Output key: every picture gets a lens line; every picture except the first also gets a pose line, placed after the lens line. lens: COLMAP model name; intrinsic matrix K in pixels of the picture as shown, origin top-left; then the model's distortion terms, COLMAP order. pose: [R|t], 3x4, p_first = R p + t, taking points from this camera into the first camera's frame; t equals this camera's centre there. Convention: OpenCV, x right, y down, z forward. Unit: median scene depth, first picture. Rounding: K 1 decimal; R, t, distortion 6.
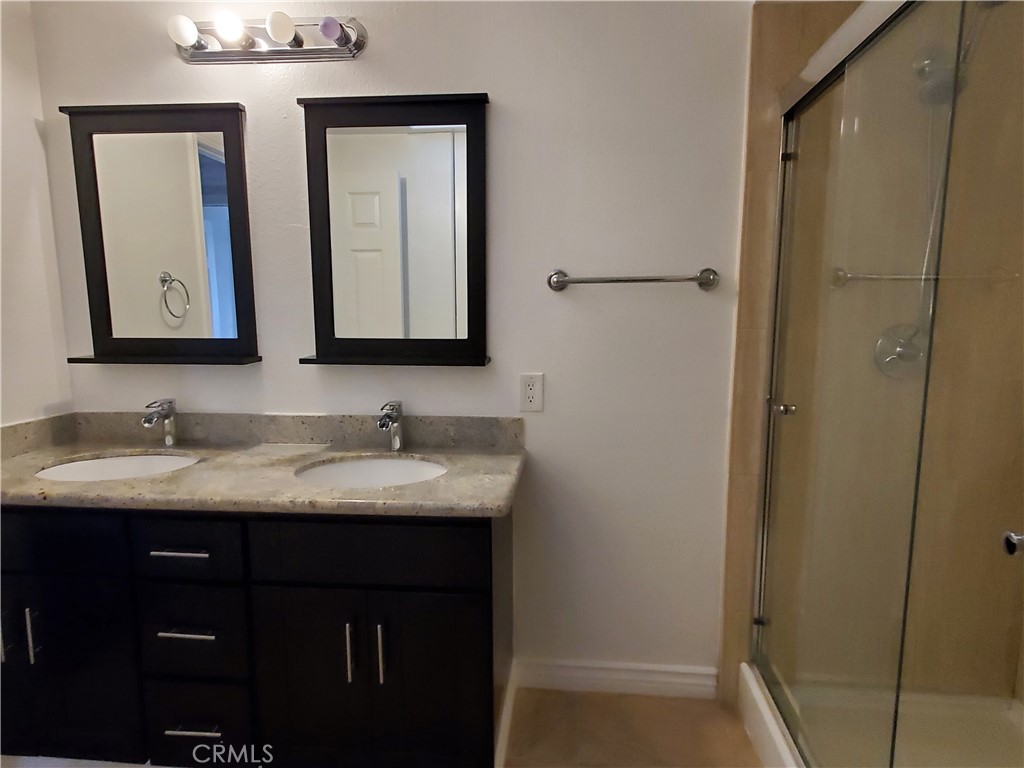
lens RADIAL K [[603.9, 0, 517.7], [0, 603.9, 393.9], [0, 0, 1]] dist [0.022460, -0.004941]
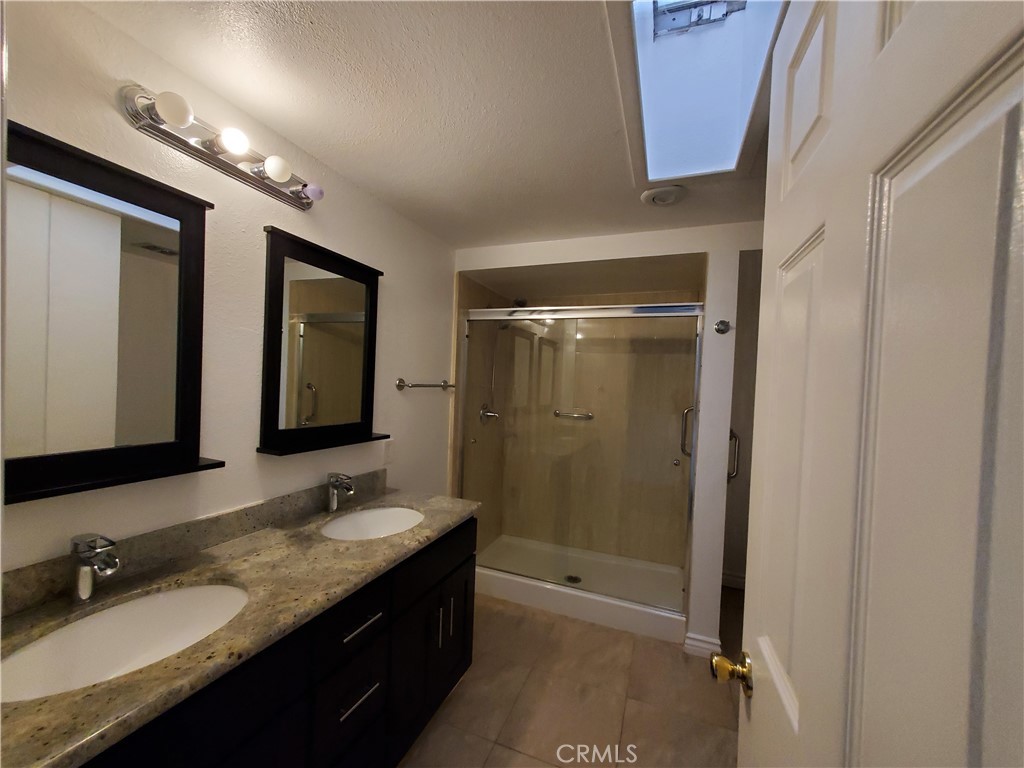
lens RADIAL K [[406.2, 0, 518.9], [0, 406.2, 392.2], [0, 0, 1]] dist [0.014172, 0.001314]
pose [[0.258355, -0.005986, 0.966031, -0.969042], [0.094232, 0.995368, -0.019034, -0.110228], [-0.961443, 0.095948, 0.257723, 0.369206]]
